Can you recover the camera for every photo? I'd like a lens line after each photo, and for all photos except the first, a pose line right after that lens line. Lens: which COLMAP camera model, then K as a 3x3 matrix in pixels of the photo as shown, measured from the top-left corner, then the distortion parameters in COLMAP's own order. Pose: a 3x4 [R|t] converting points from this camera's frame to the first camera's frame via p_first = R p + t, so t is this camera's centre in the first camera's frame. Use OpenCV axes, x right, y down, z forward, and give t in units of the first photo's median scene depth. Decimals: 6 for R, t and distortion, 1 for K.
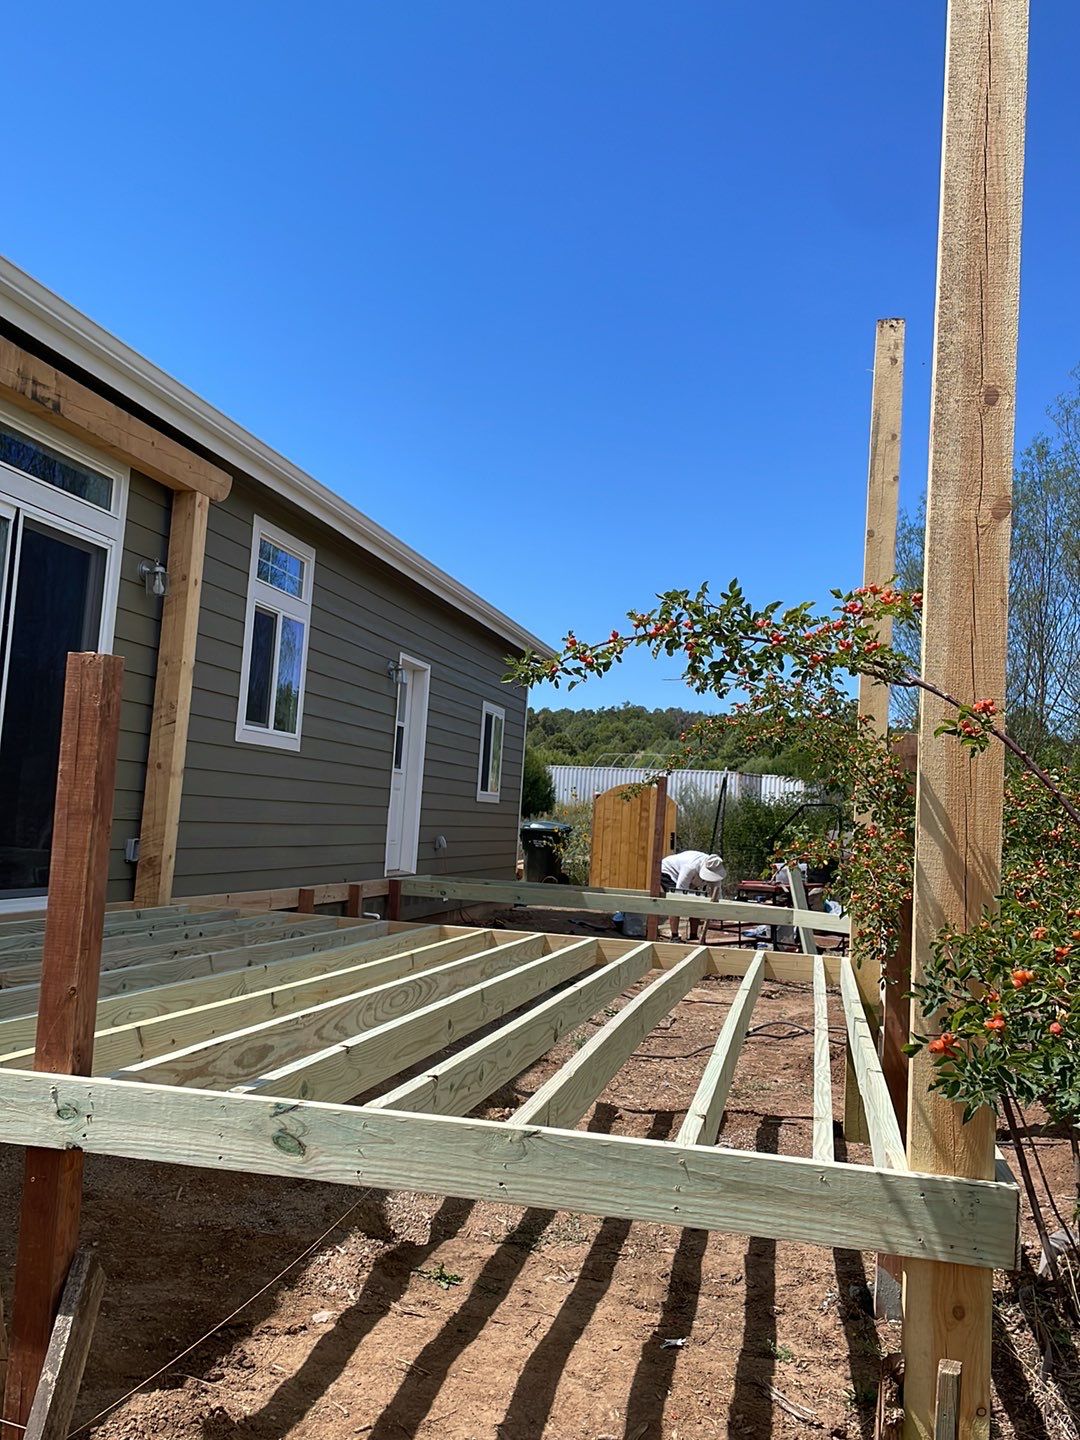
lens RADIAL K [[1371.5, 0, 543.3], [0, 1371.5, 681.7], [0, 0, 1]] dist [0.071286, -0.011323]
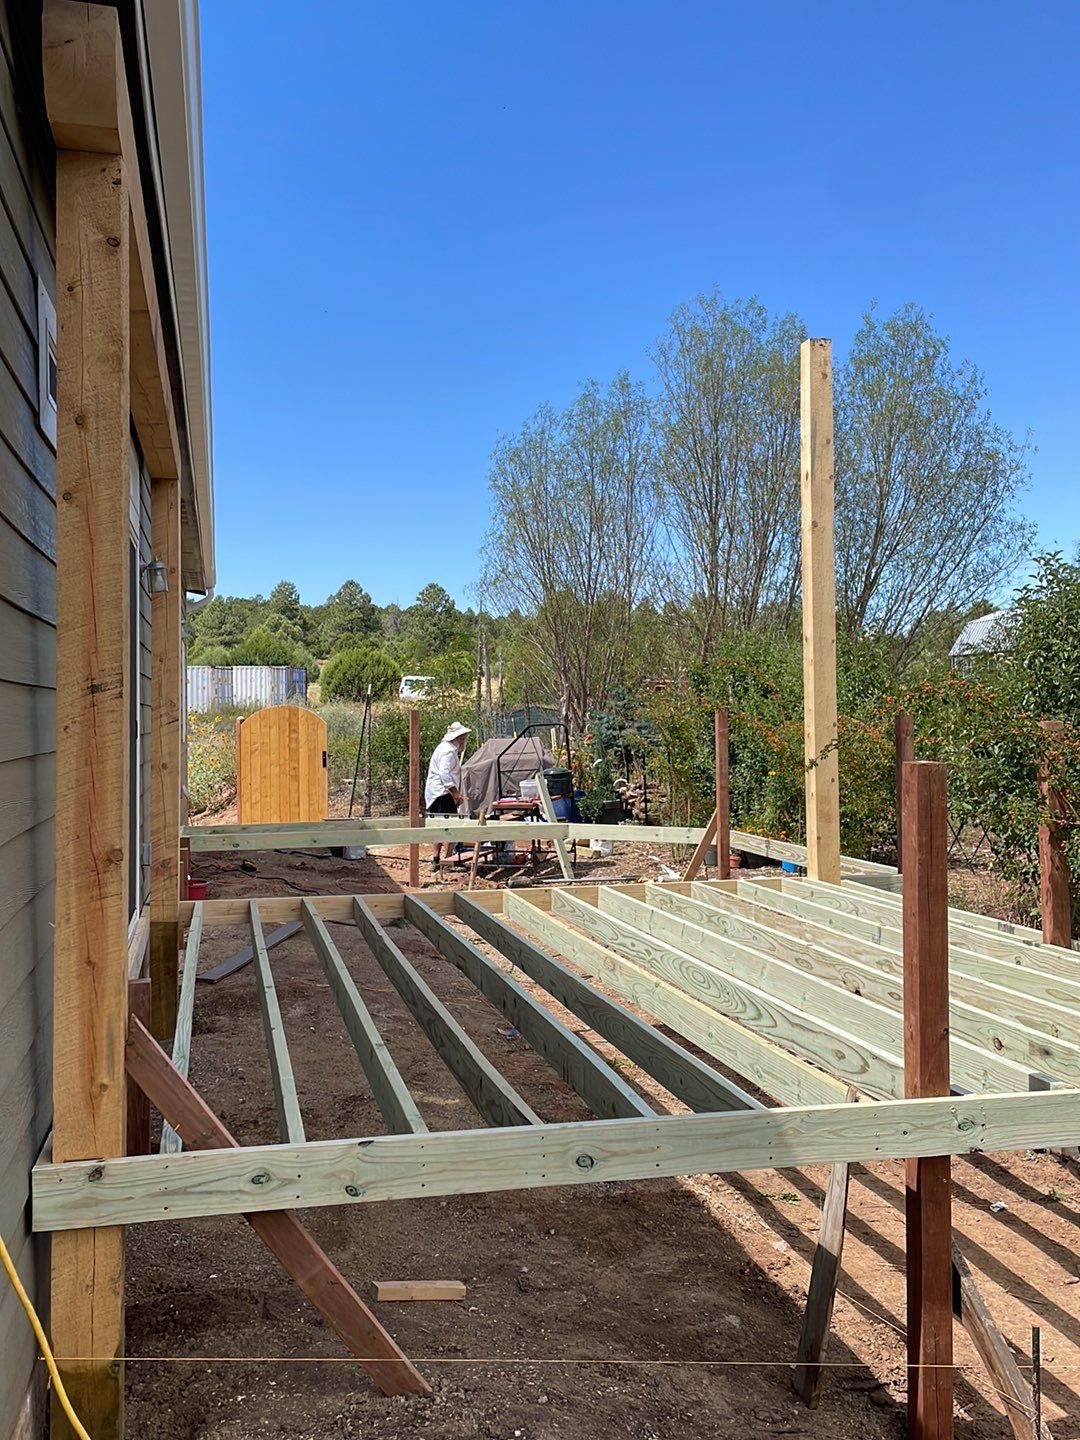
lens RADIAL K [[1371.5, 0, 543.3], [0, 1371.5, 681.7], [0, 0, 1]] dist [0.071286, -0.011323]
pose [[0.908330, -0.063495, 0.413406, -0.534324], [0.026882, 0.995229, 0.093792, -0.101389], [-0.417389, -0.074081, 0.905703, 0.015086]]
